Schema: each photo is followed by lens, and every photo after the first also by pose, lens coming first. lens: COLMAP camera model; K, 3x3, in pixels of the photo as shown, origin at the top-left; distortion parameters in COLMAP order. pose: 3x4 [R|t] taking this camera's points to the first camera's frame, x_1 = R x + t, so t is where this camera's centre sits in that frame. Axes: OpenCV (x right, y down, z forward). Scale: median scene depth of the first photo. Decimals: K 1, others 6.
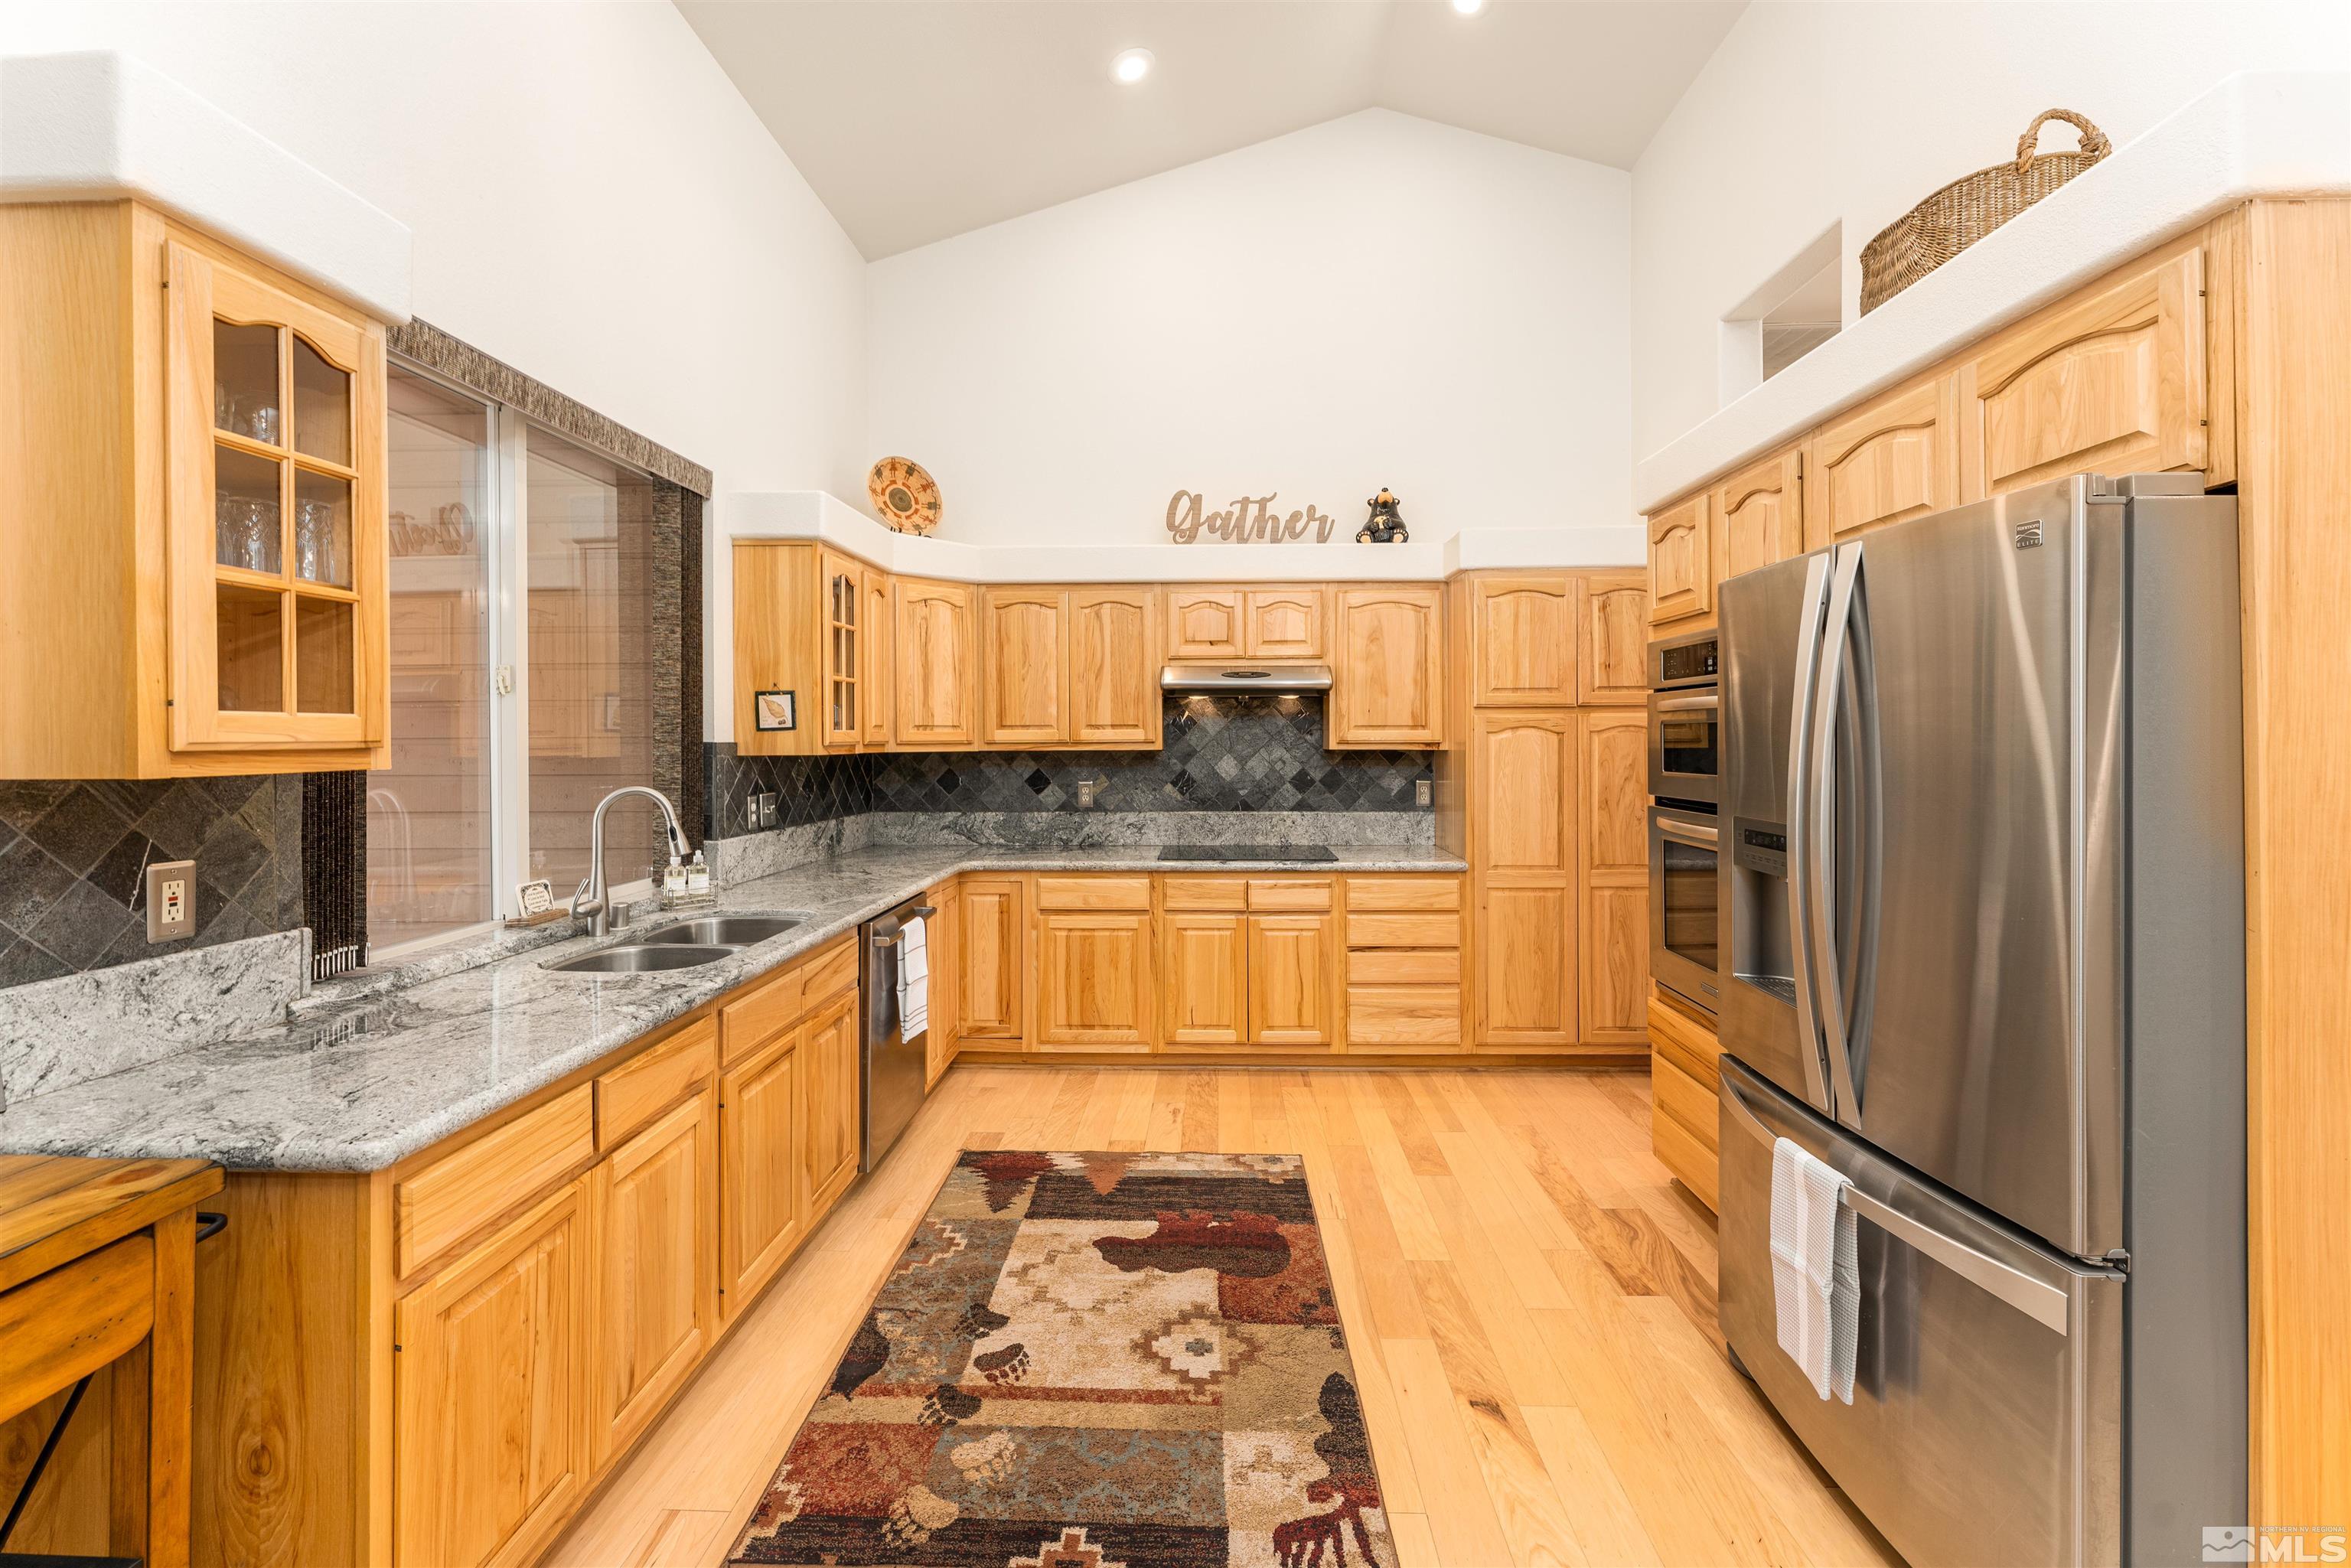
lens RADIAL K [[949.5, 0, 1184.5], [0, 949.5, 741.4], [0, 0, 1]] dist [0.000036, -0.000349]
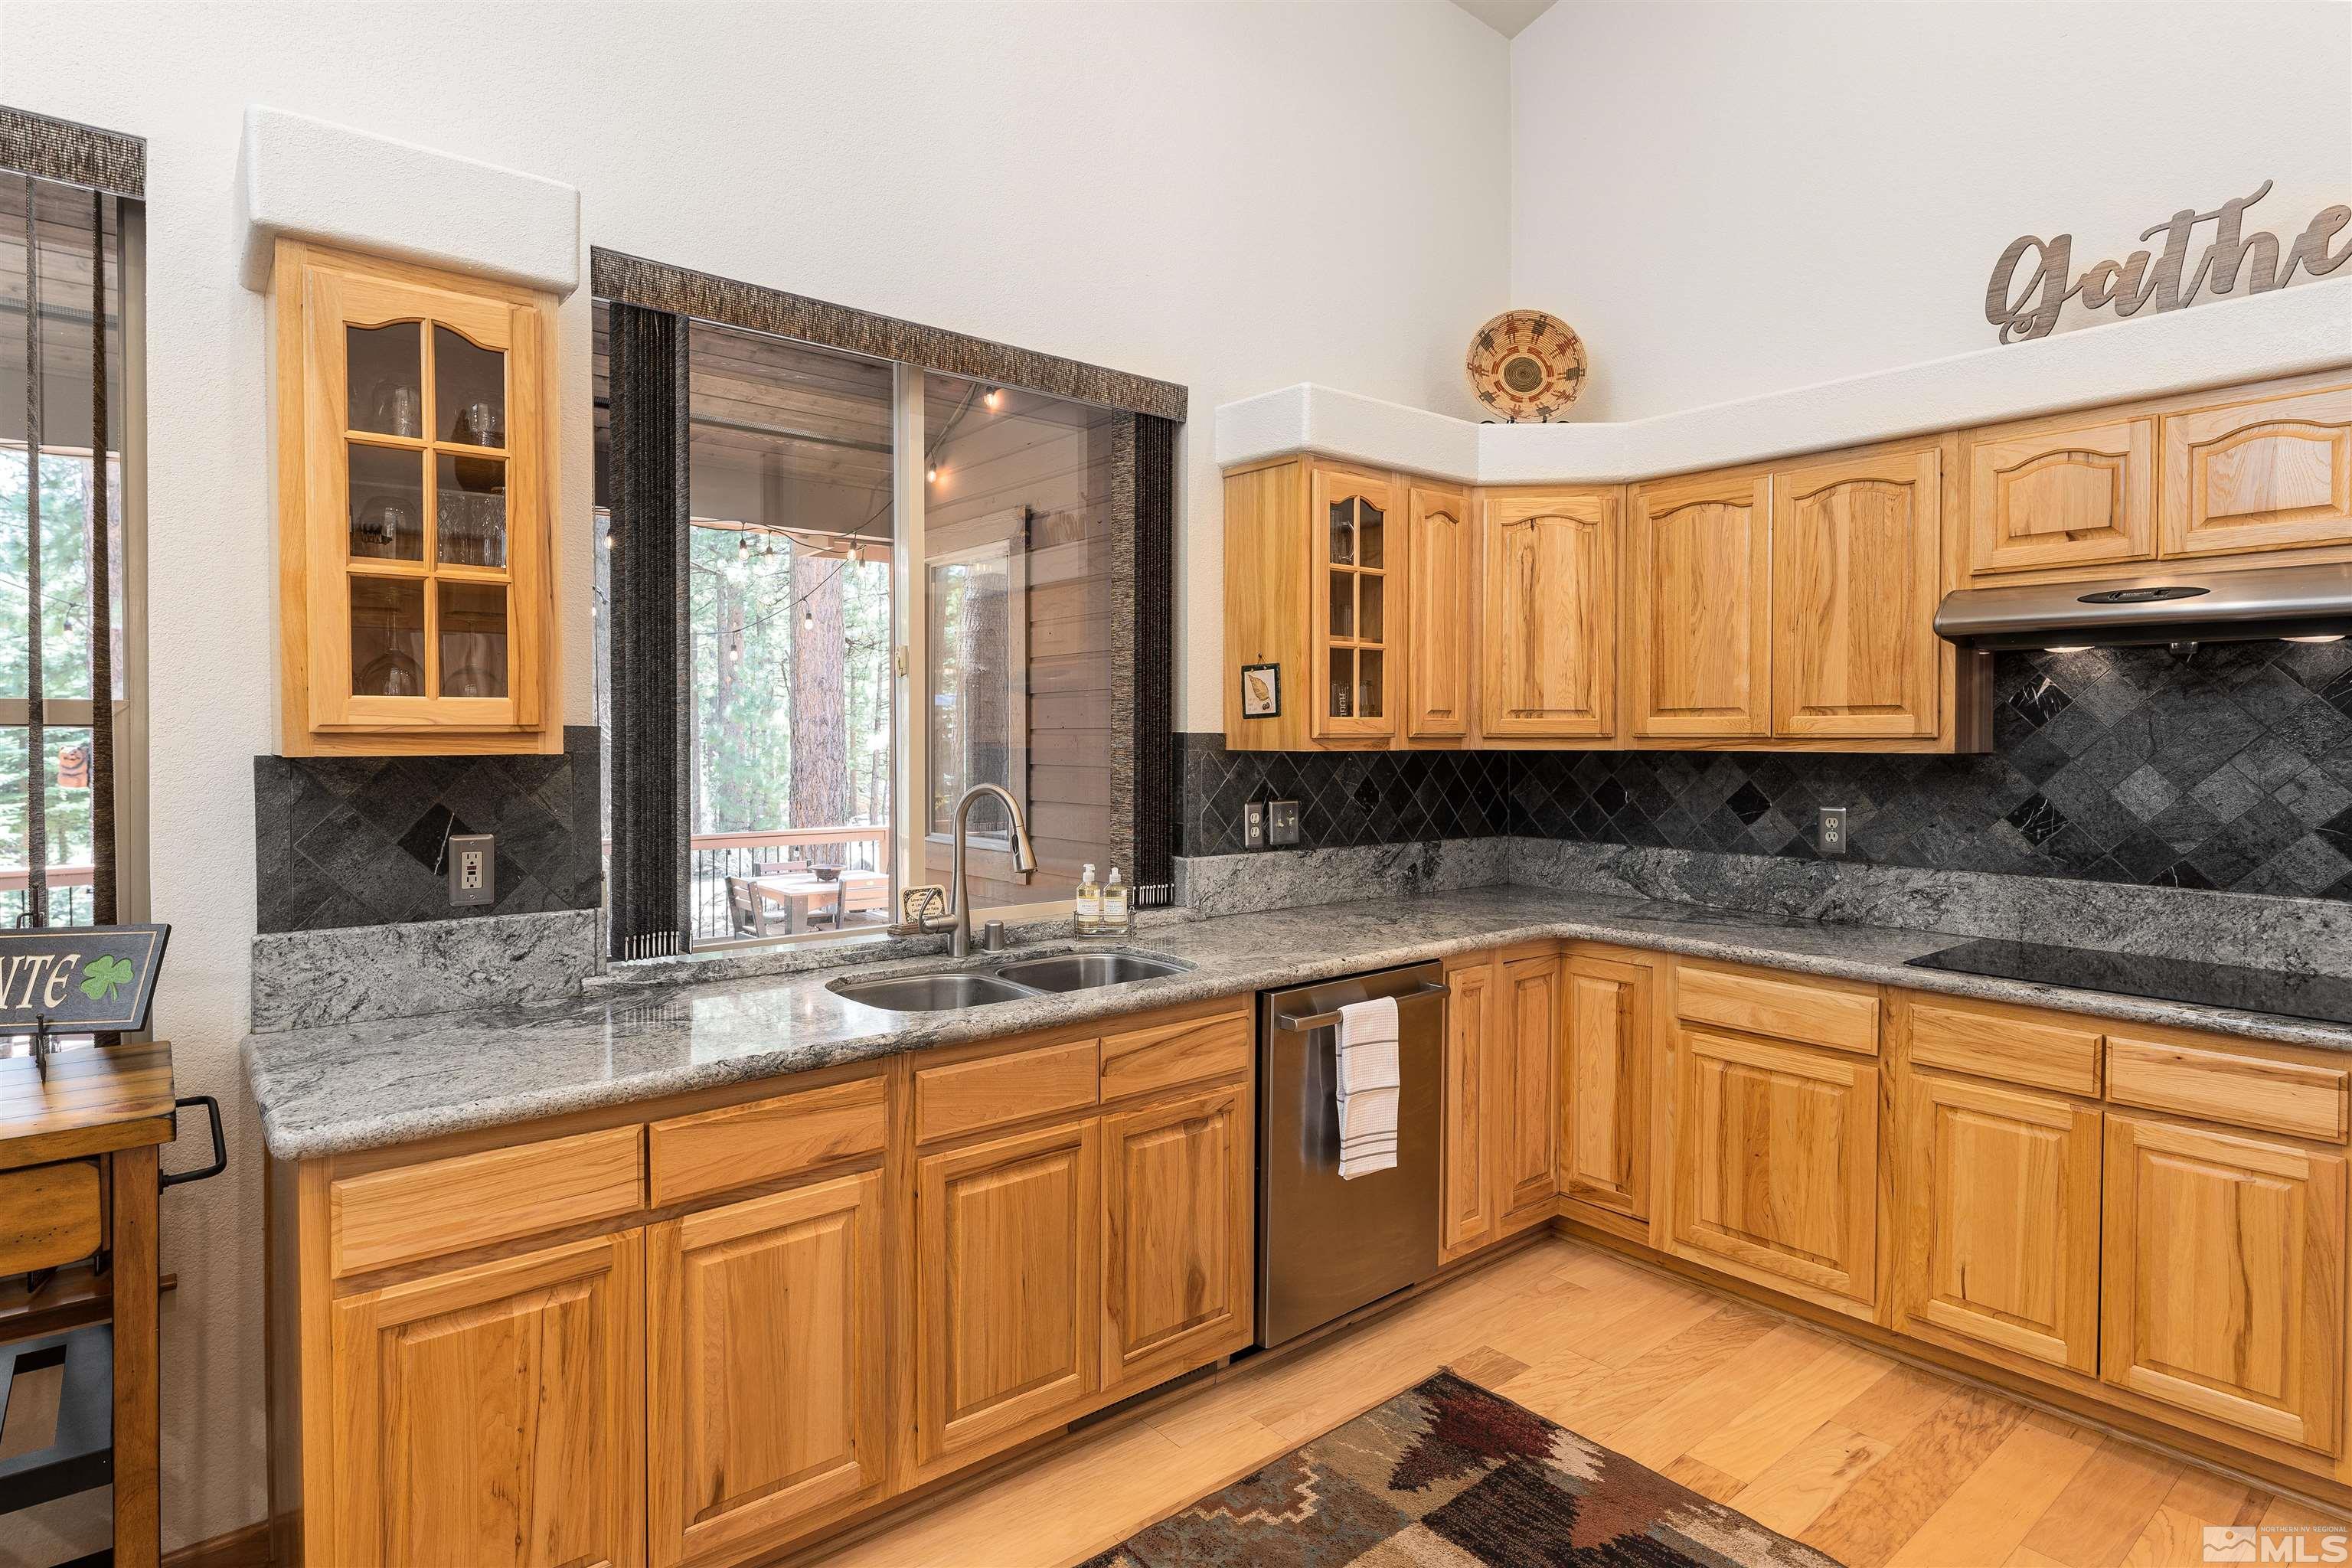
lens RADIAL K [[1231.4, 0, 1182.2], [0, 1231.4, 761.4], [0, 0, 1]] dist [-0.000898, -0.001564]
pose [[0.664715, 0.022313, -0.746764, 0.225108], [-0.007824, 0.999707, 0.022906, 0.001109], [0.747056, -0.009384, 0.664695, 0.272364]]
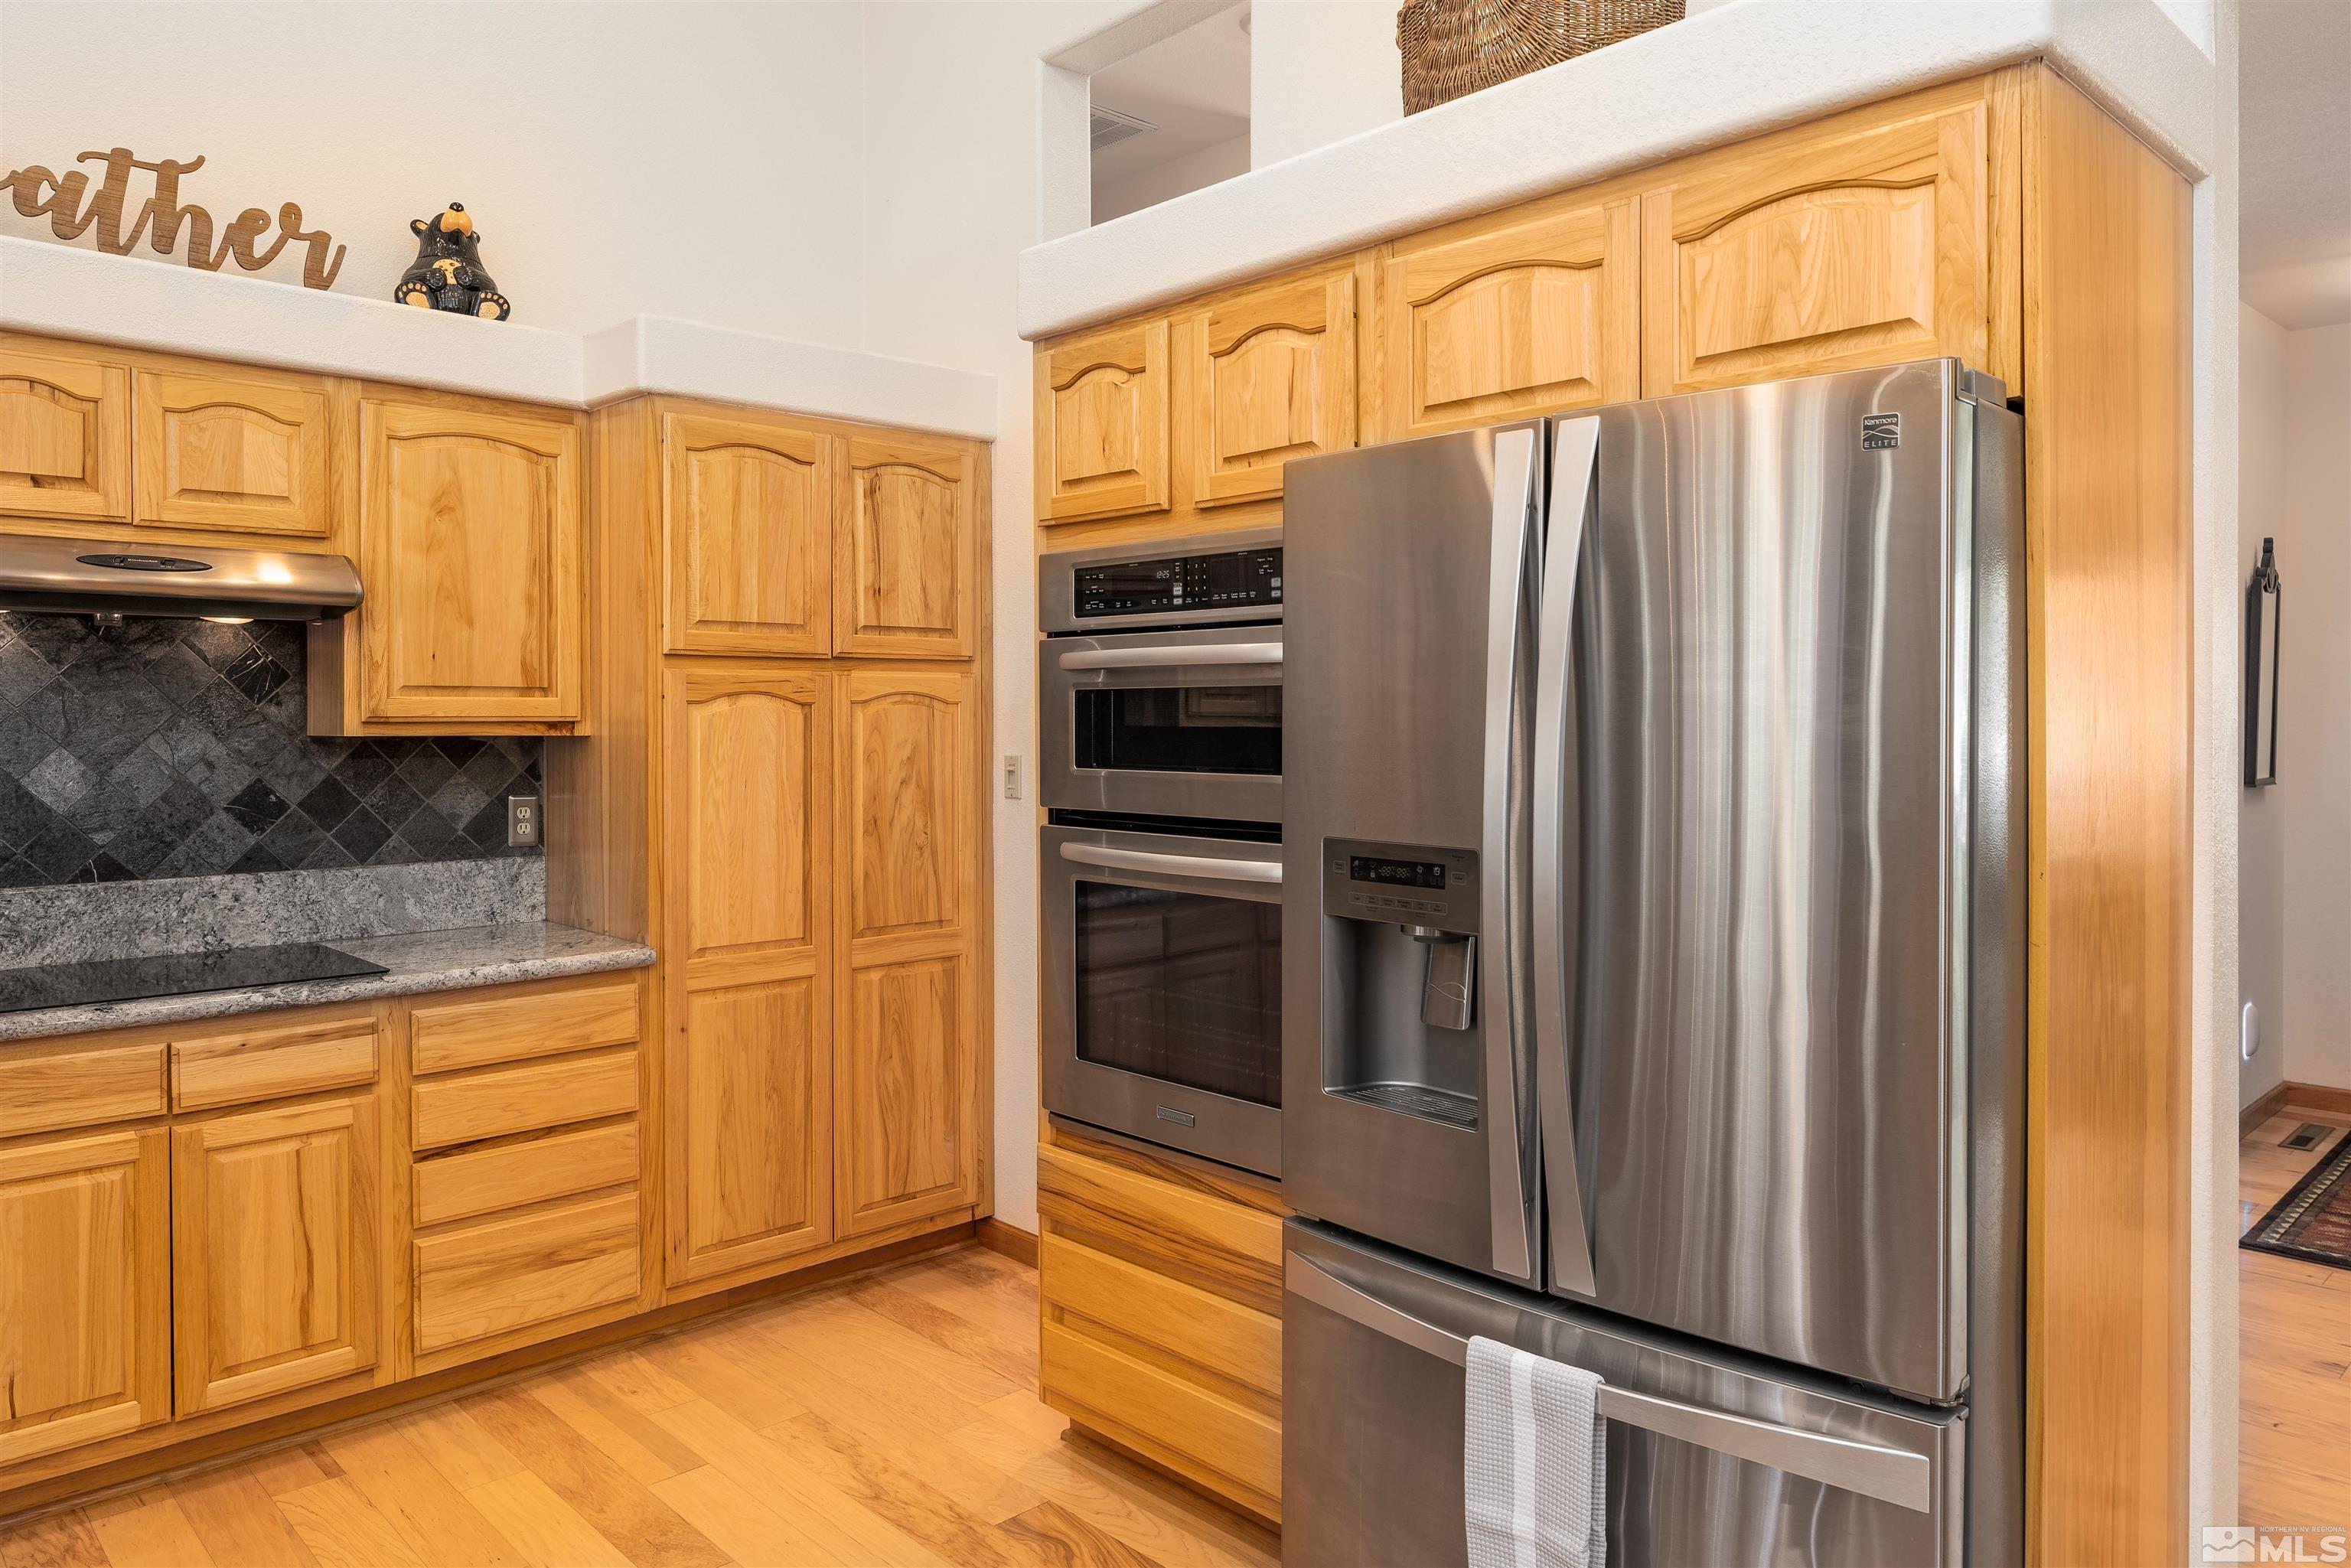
lens RADIAL K [[1571.0, 0, 1180.0], [0, 1571.0, 732.6], [0, 0, 1]] dist [0.001539, -0.003597]
pose [[0.703809, -0.005410, 0.710369, -0.121388], [0.000425, 0.999974, 0.007195, 0.001399], [-0.710389, -0.004762, 0.703793, 0.186906]]
